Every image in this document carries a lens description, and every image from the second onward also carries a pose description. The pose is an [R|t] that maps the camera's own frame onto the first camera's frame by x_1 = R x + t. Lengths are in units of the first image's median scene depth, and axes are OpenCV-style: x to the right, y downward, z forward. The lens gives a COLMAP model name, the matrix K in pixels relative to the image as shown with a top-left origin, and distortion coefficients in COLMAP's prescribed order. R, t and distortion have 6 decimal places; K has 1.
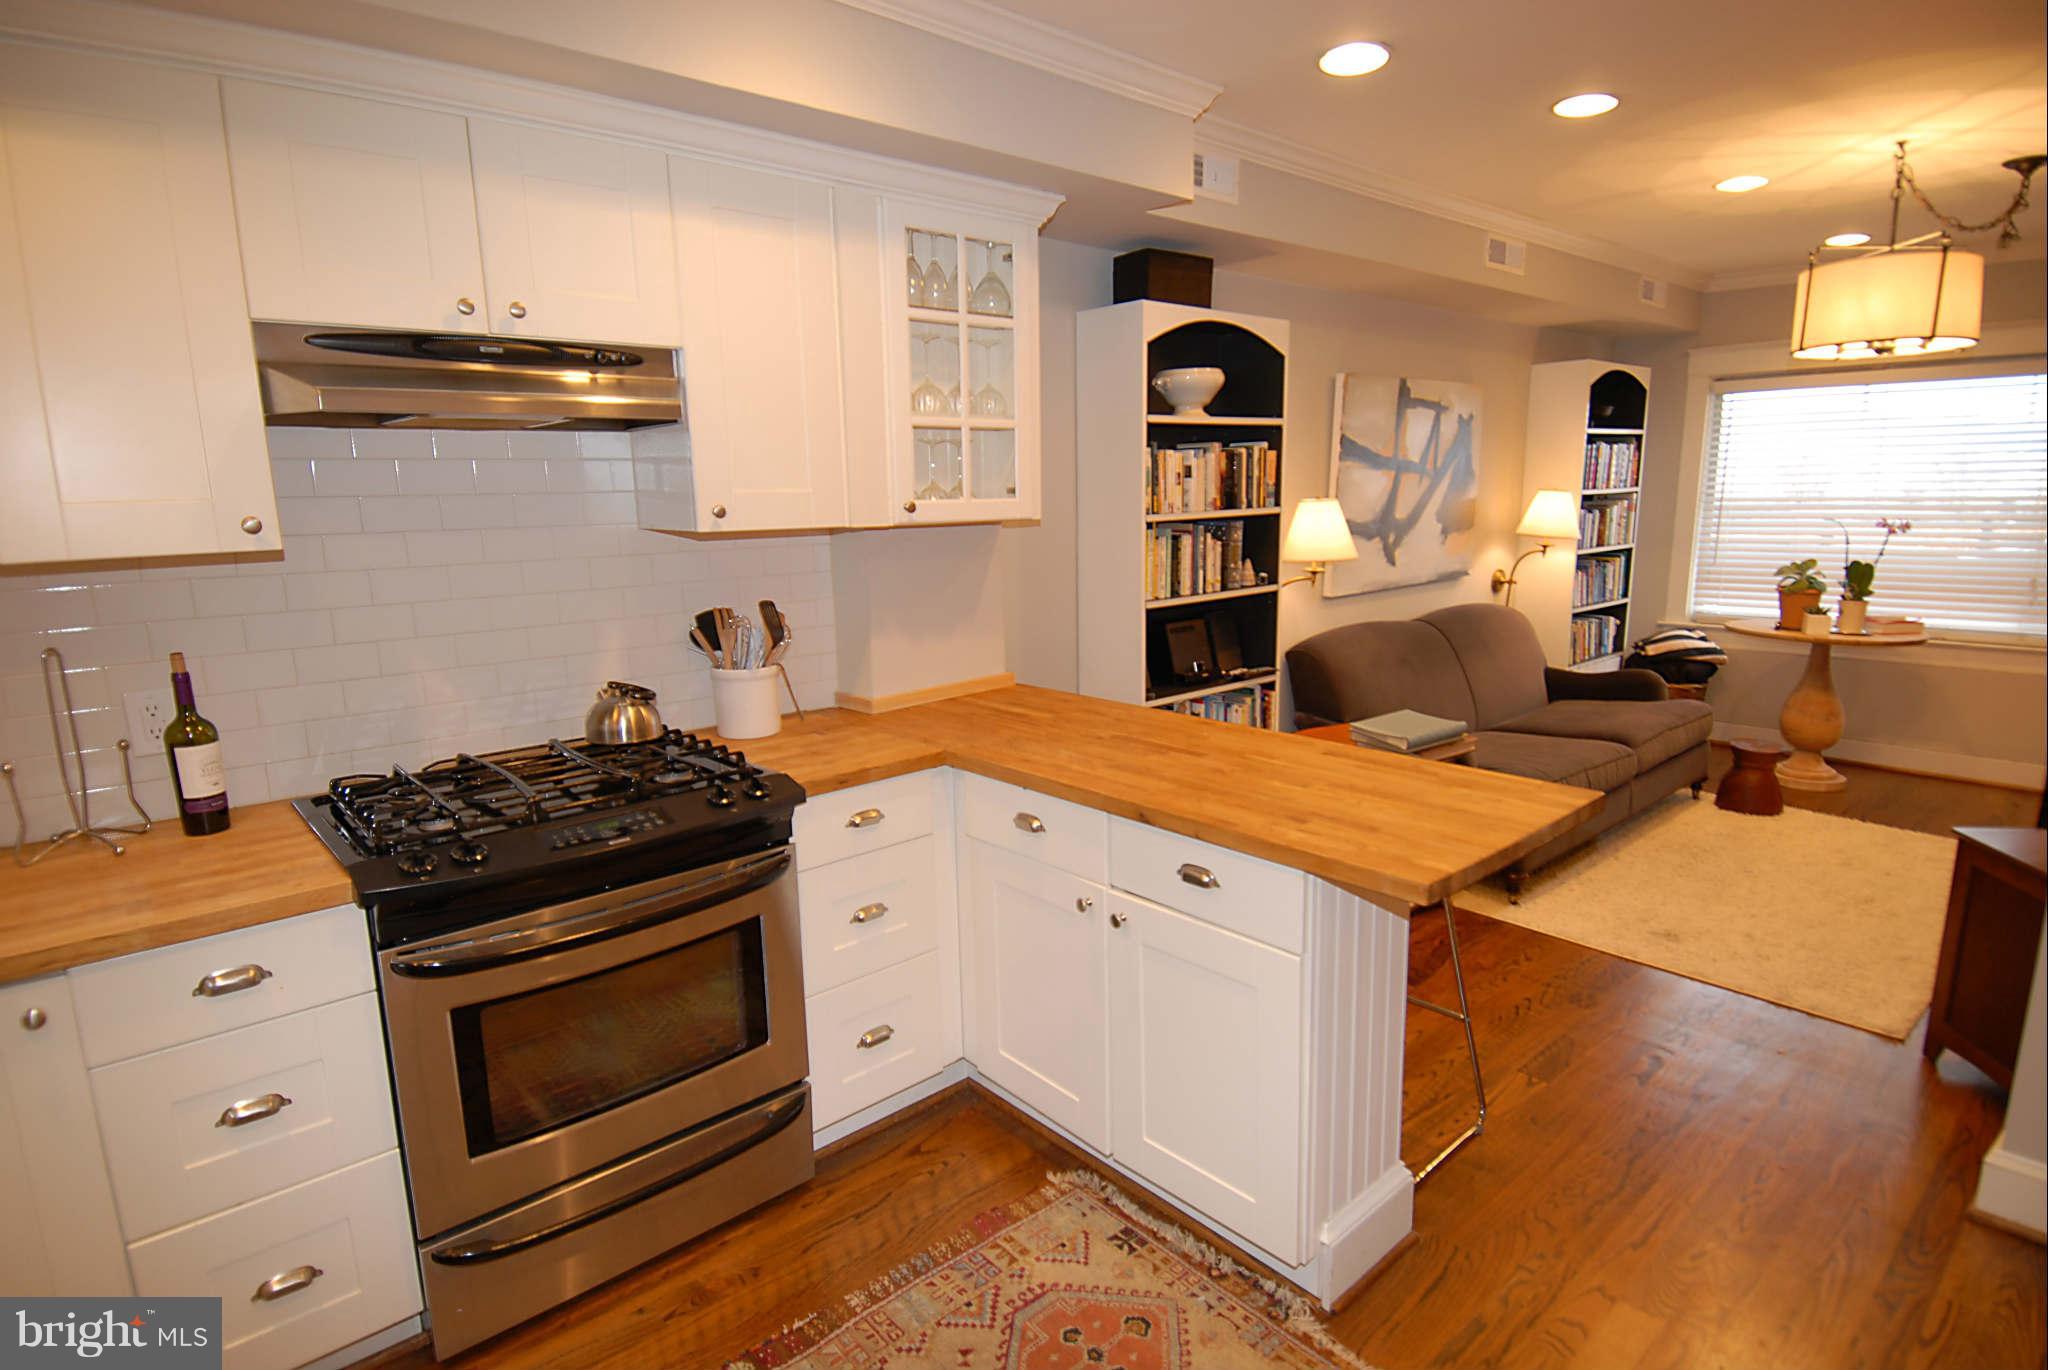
lens RADIAL K [[1074.6, 0, 1016.7], [0, 1074.6, 694.4], [0, 0, 1]] dist [0.055116, -0.061559]
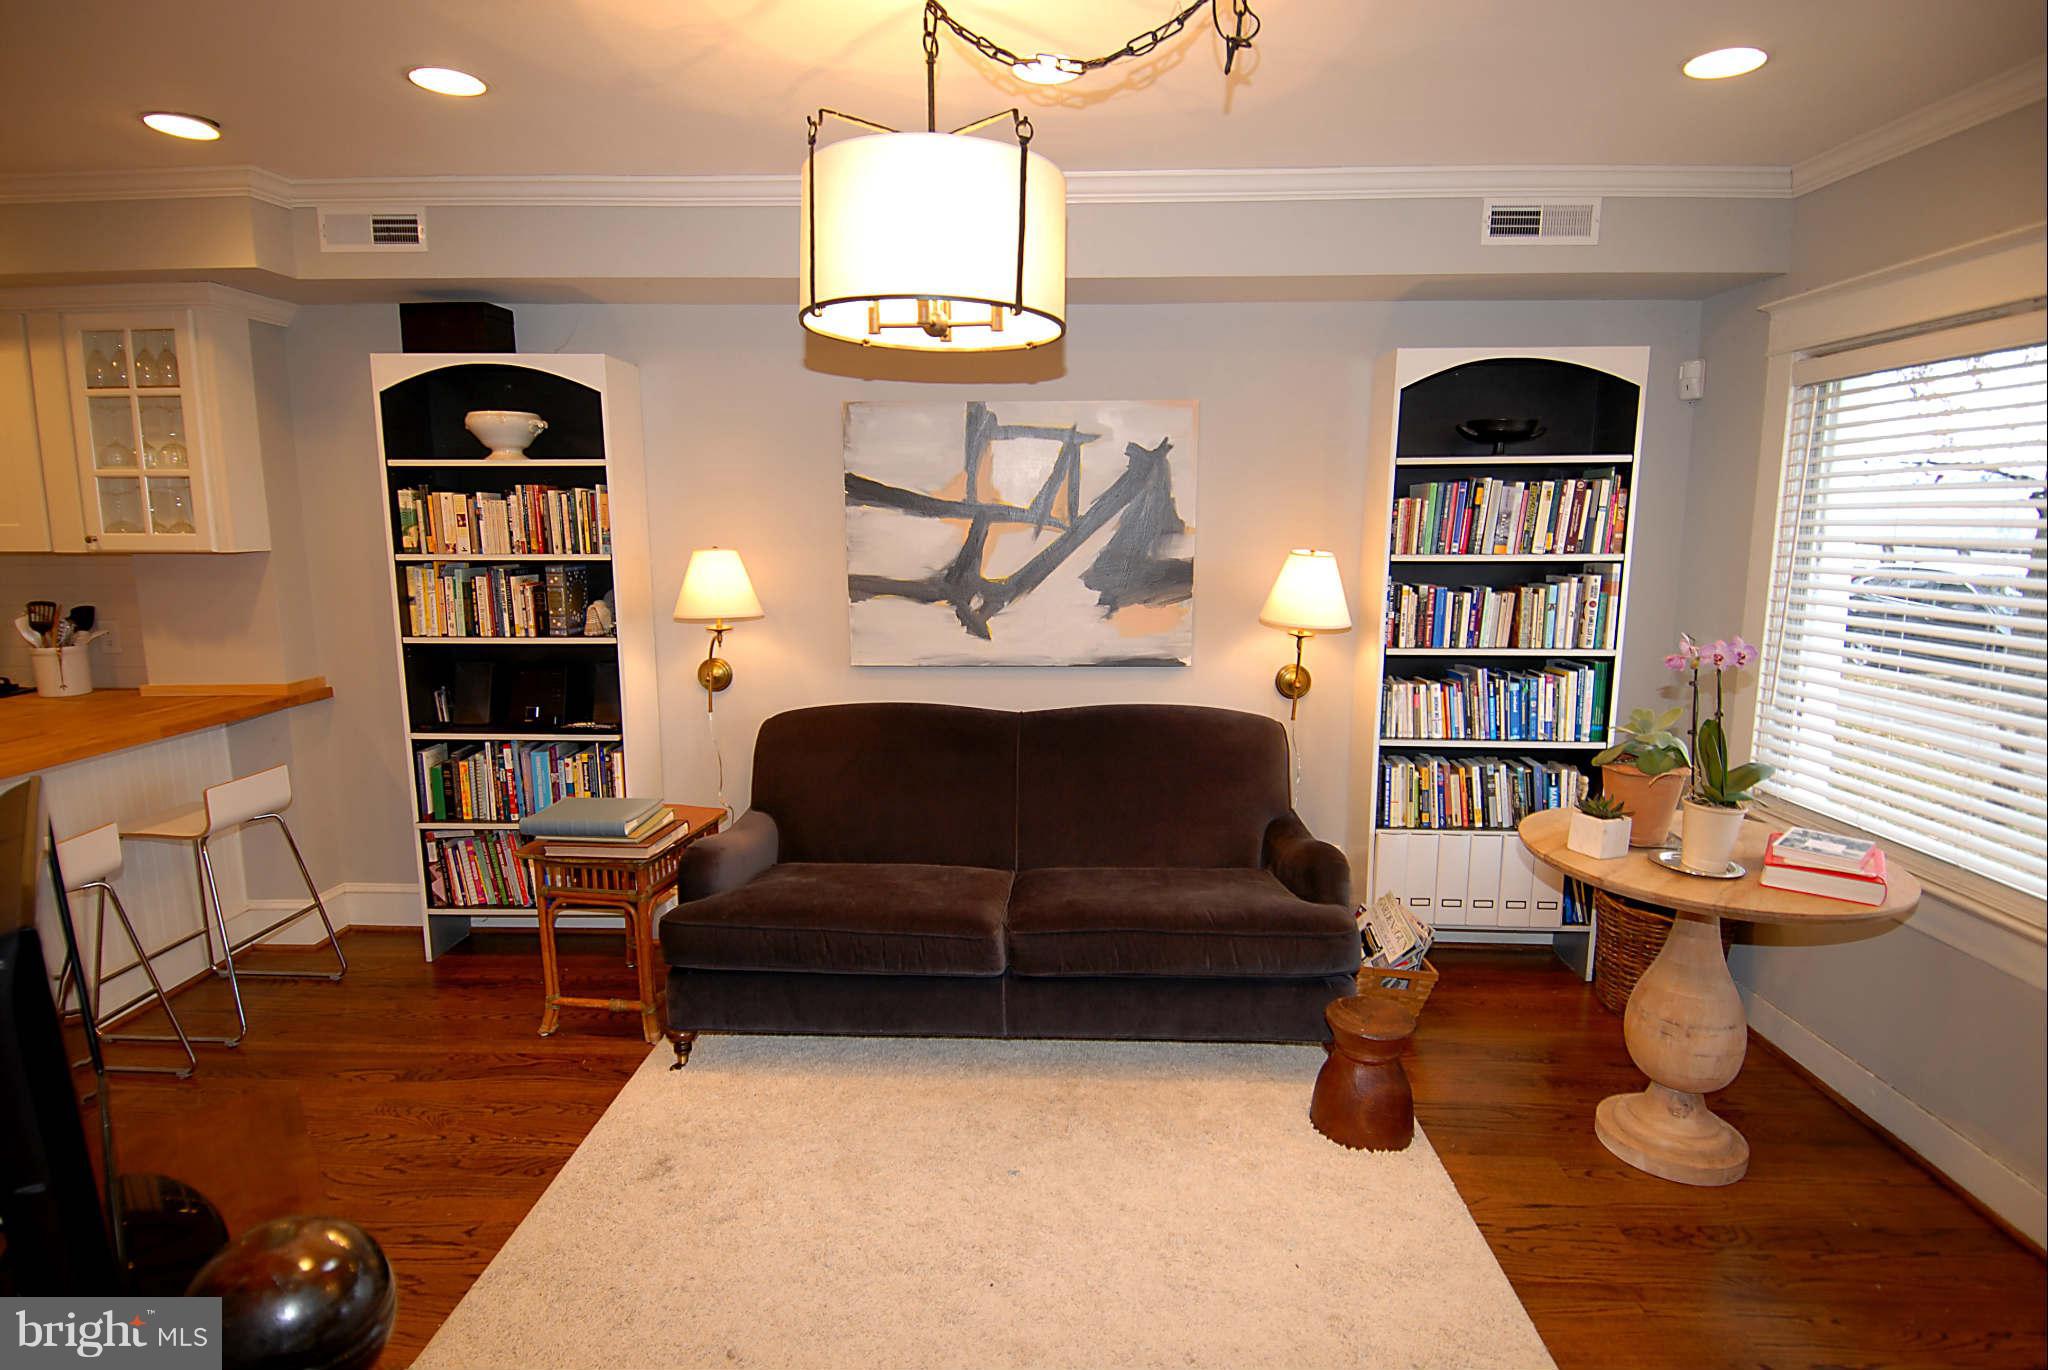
lens RADIAL K [[1064.5, 0, 1017.7], [0, 1064.5, 695.8], [0, 0, 1]] dist [0.058214, -0.060668]
pose [[0.724305, 0.133016, -0.676527, 1.161638], [-0.147086, 0.988436, 0.036869, -0.142580], [0.673608, 0.072803, 0.735495, 0.583442]]
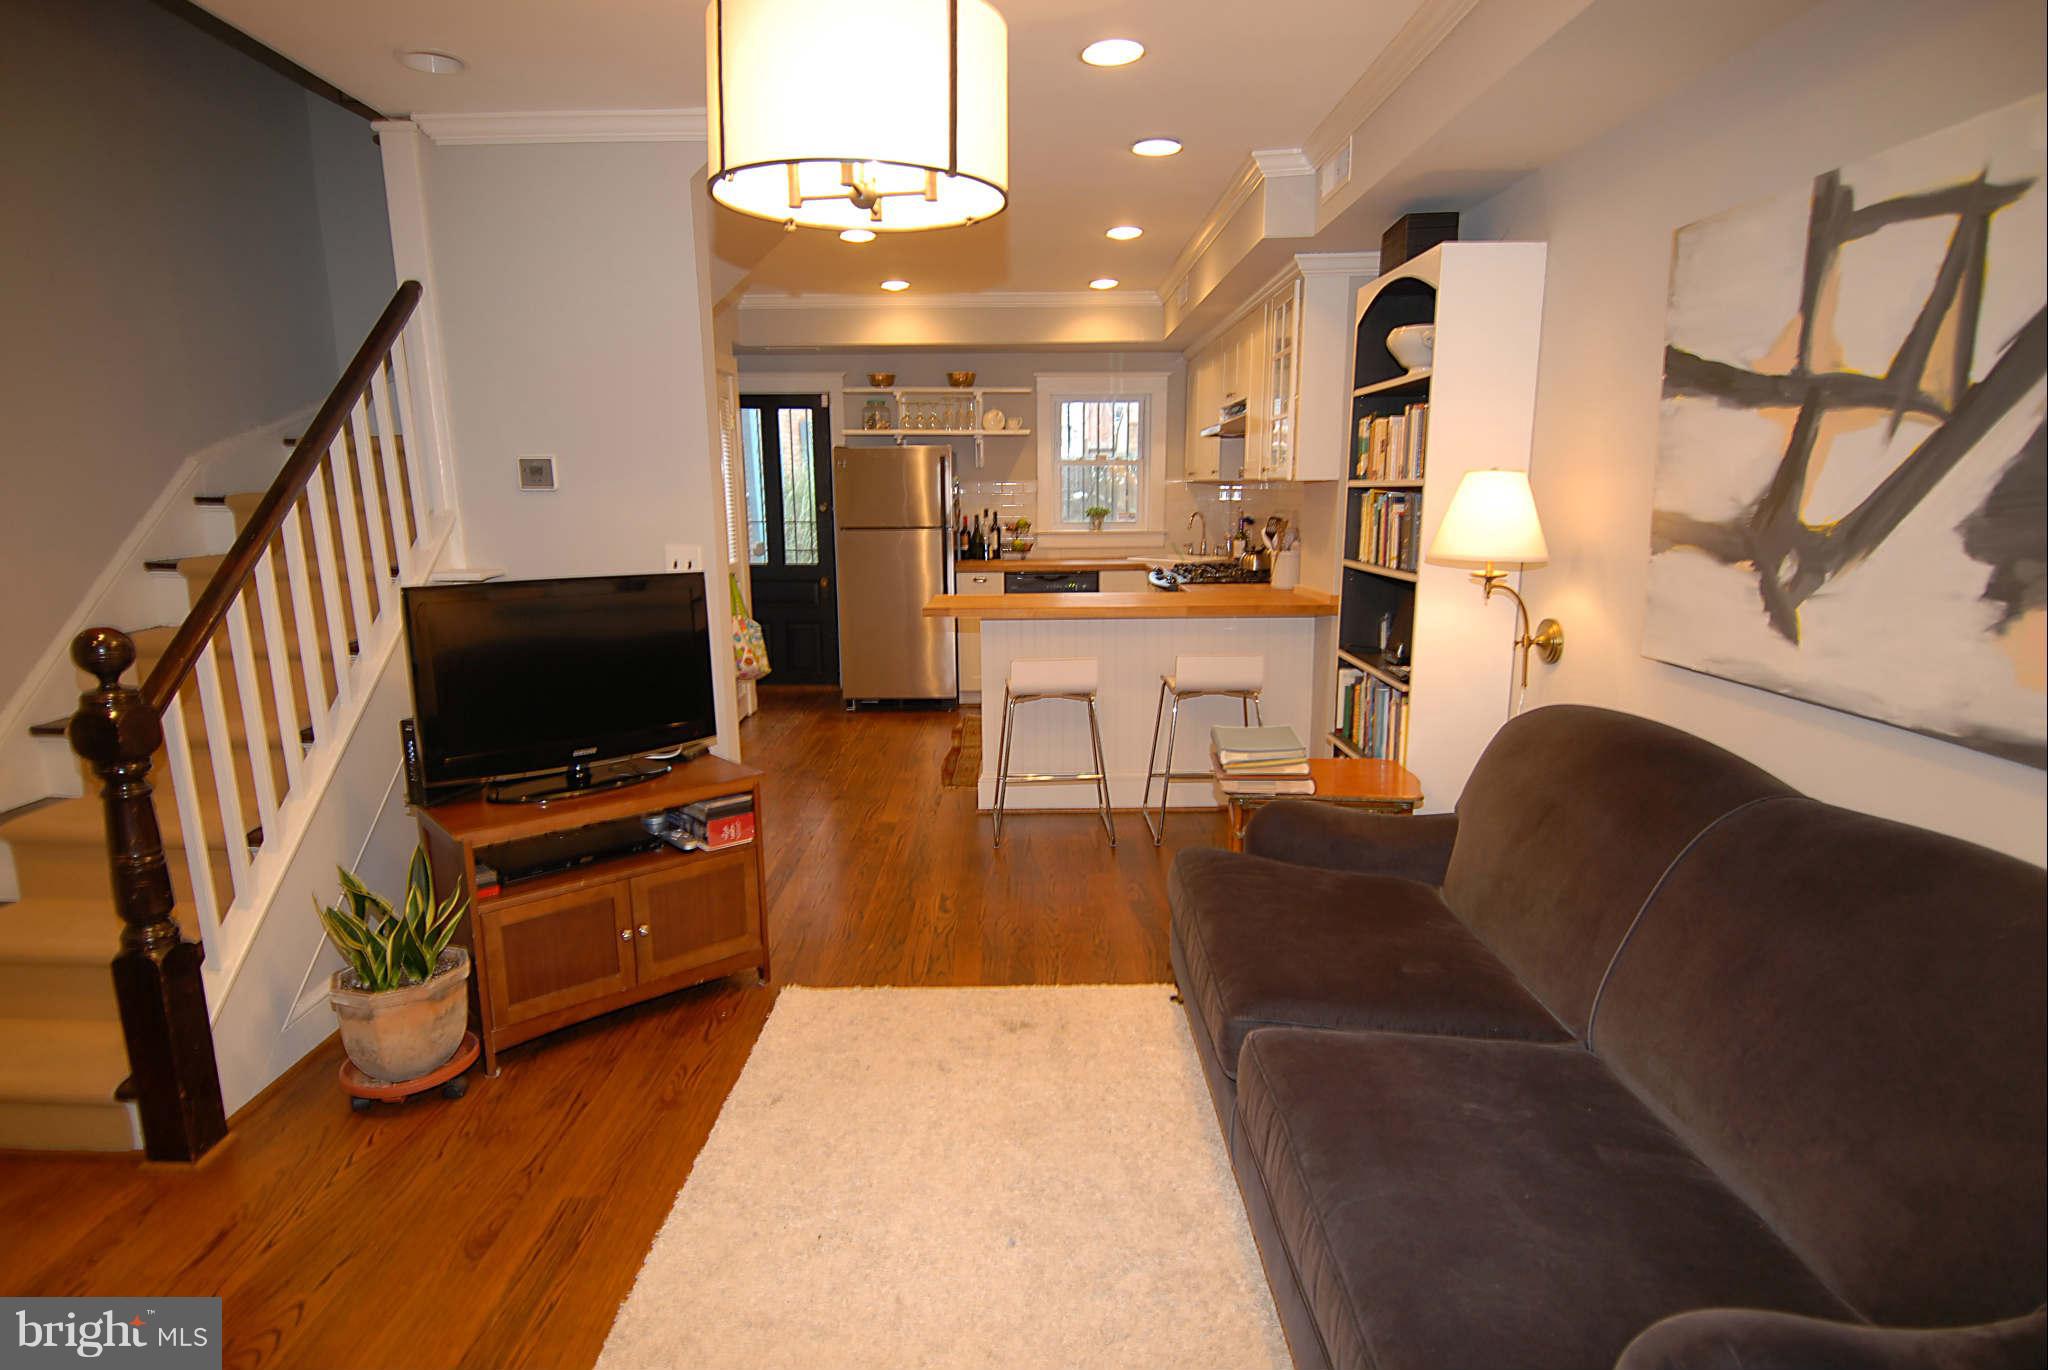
lens RADIAL K [[1074.6, 0, 1016.7], [0, 1074.6, 694.4], [0, 0, 1]] dist [0.055116, -0.061559]
pose [[-0.662228, 0.169718, -0.729829, 1.091452], [-0.120498, 0.937213, 0.327281, -0.257499], [0.739550, 0.304677, -0.600197, 1.344572]]
